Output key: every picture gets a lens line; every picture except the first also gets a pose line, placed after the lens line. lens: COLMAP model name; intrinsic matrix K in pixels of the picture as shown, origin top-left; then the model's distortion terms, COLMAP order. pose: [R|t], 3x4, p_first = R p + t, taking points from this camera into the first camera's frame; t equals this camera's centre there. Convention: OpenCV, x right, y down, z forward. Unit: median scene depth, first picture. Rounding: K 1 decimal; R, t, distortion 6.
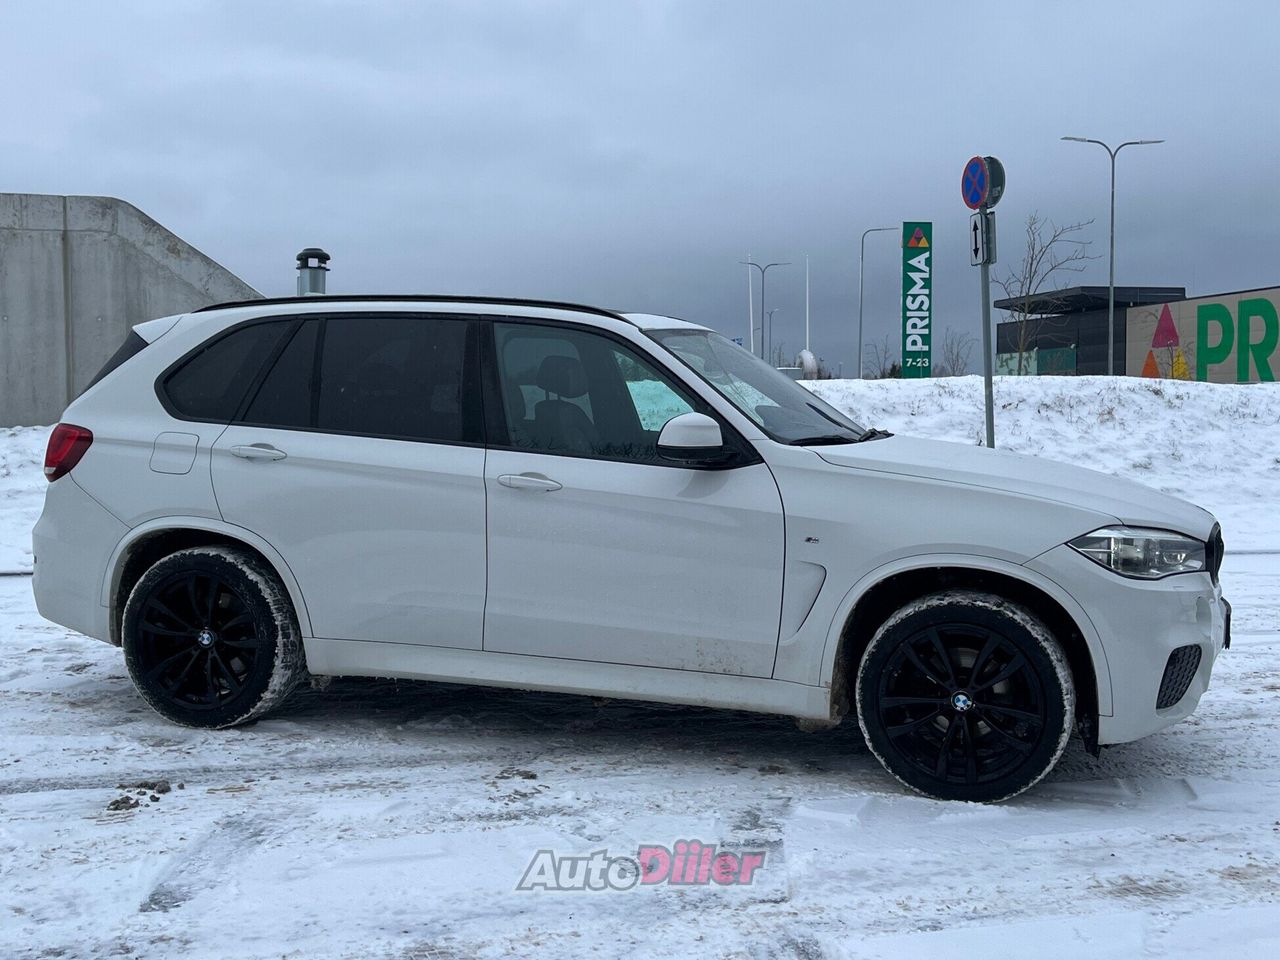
lens RADIAL K [[1525.3, 0, 640.0], [0, 1525.3, 480.0], [0, 0, 1]] dist [0.124685, -0.378891]
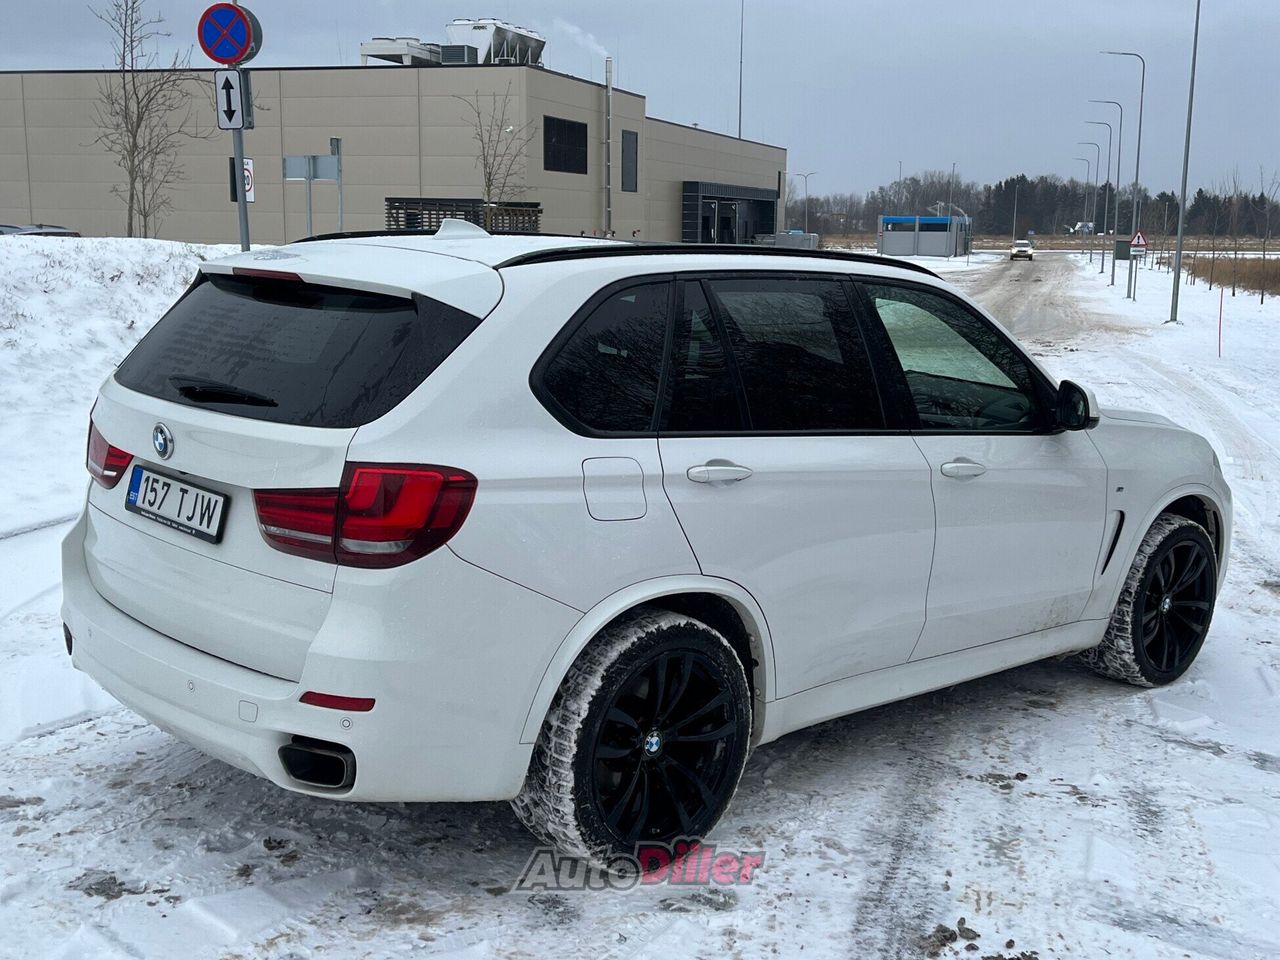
lens RADIAL K [[1525.3, 0, 640.0], [0, 1525.3, 480.0], [0, 0, 1]] dist [0.124685, -0.378891]
pose [[0.475045, -0.139902, 0.868769, -0.877106], [0.025498, 0.989055, 0.145330, -0.118137], [-0.879592, -0.046887, 0.473412, 0.679867]]
